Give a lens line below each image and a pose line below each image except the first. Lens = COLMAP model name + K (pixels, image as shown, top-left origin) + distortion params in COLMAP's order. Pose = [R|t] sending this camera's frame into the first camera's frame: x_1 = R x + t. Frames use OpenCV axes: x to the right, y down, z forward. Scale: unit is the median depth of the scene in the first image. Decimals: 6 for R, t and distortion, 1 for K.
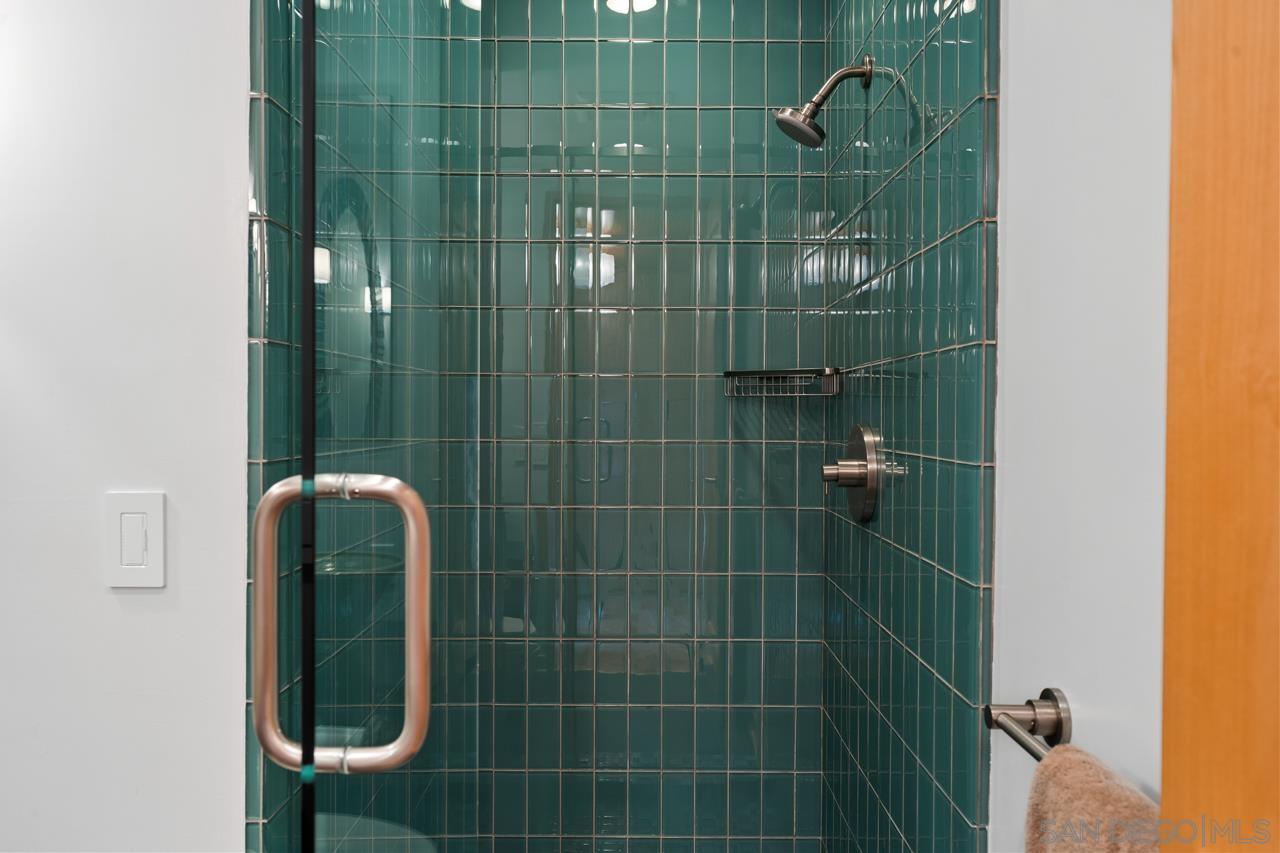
lens RADIAL K [[943.2, 0, 638.8], [0, 943.2, 425.2], [0, 0, 1]] dist [0.000161, 0.004438]
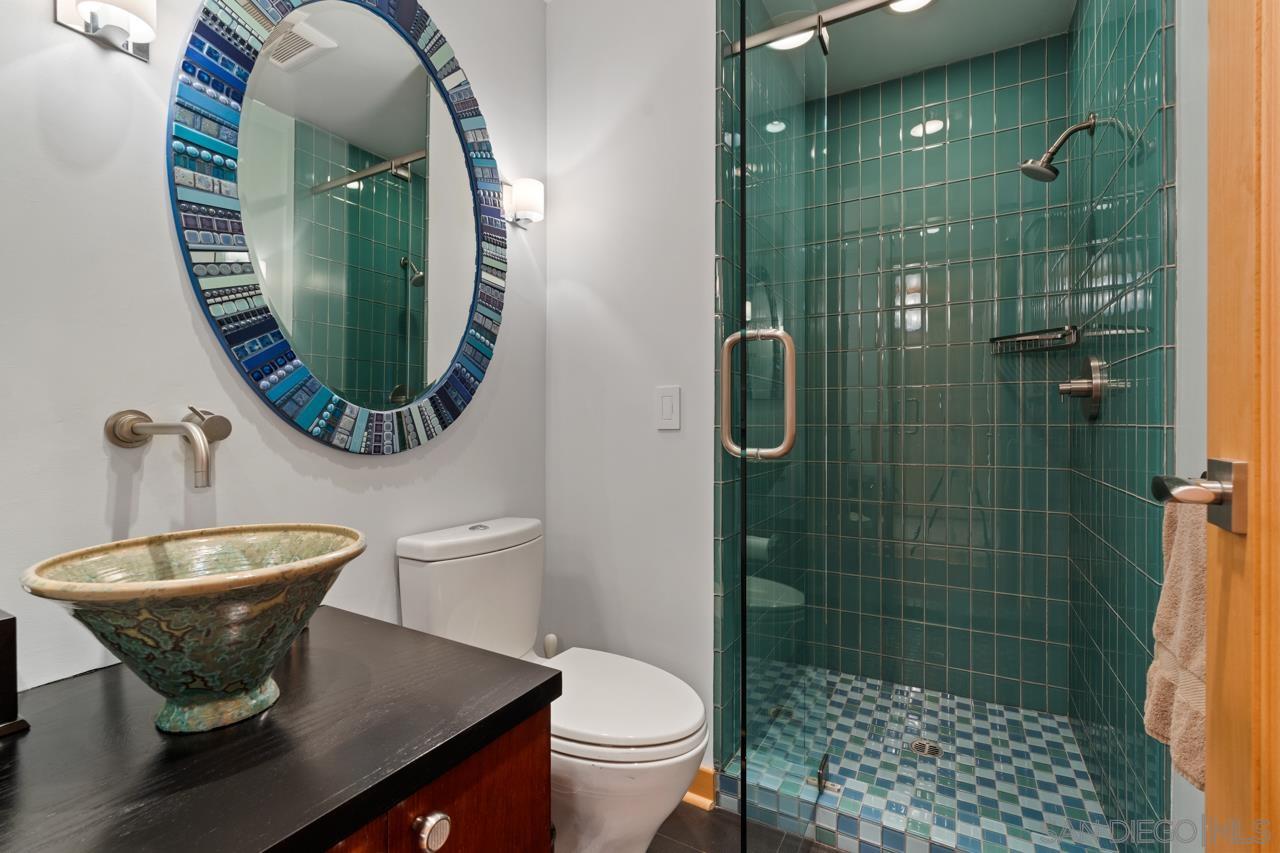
lens RADIAL K [[556.2, 0, 644.4], [0, 556.2, 426.8], [0, 0, 1]] dist [-0.010550, 0.001622]
pose [[0.874273, -0.004504, -0.485414, 0.040436], [0.003131, 0.999988, -0.003639, 0.113852], [0.485424, 0.001661, 0.874277, -0.125522]]
